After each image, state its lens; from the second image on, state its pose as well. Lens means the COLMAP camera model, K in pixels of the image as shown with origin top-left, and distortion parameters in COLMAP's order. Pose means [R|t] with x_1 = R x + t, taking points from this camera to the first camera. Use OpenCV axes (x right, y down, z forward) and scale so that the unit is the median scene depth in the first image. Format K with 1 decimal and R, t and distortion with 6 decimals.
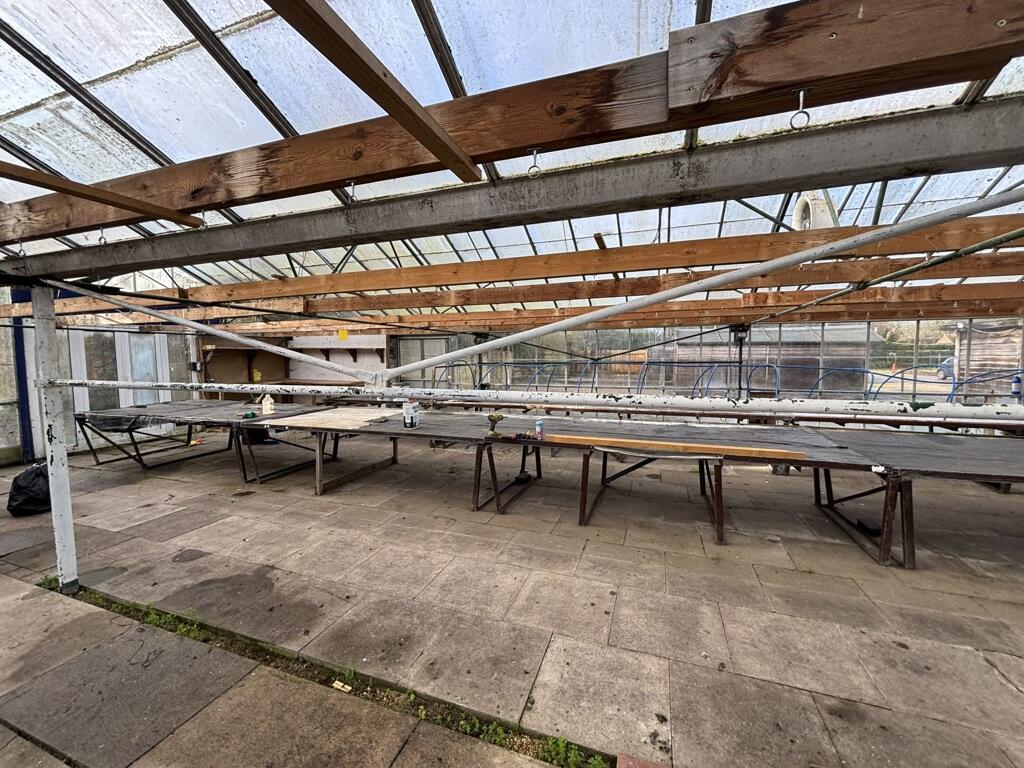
lens RADIAL K [[415.0, 0, 511.3], [0, 415.0, 381.3], [0, 0, 1]] dist [-0.003936, 0.001337]
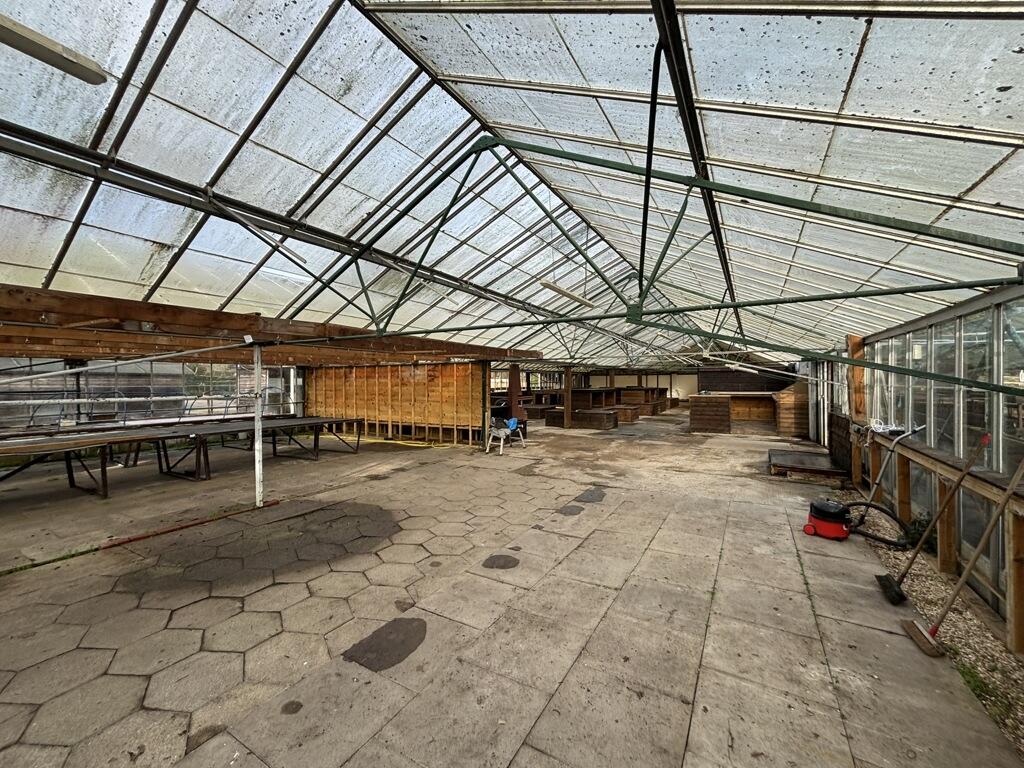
lens RADIAL K [[415.0, 0, 513.5], [0, 415.0, 380.4], [0, 0, 1]] dist [-0.003936, 0.001337]
pose [[0.185398, 0.004992, 0.982651, -0.366349], [0.065693, 0.997687, -0.017463, 0.024421], [-0.980465, 0.067791, 0.184641, -0.419653]]
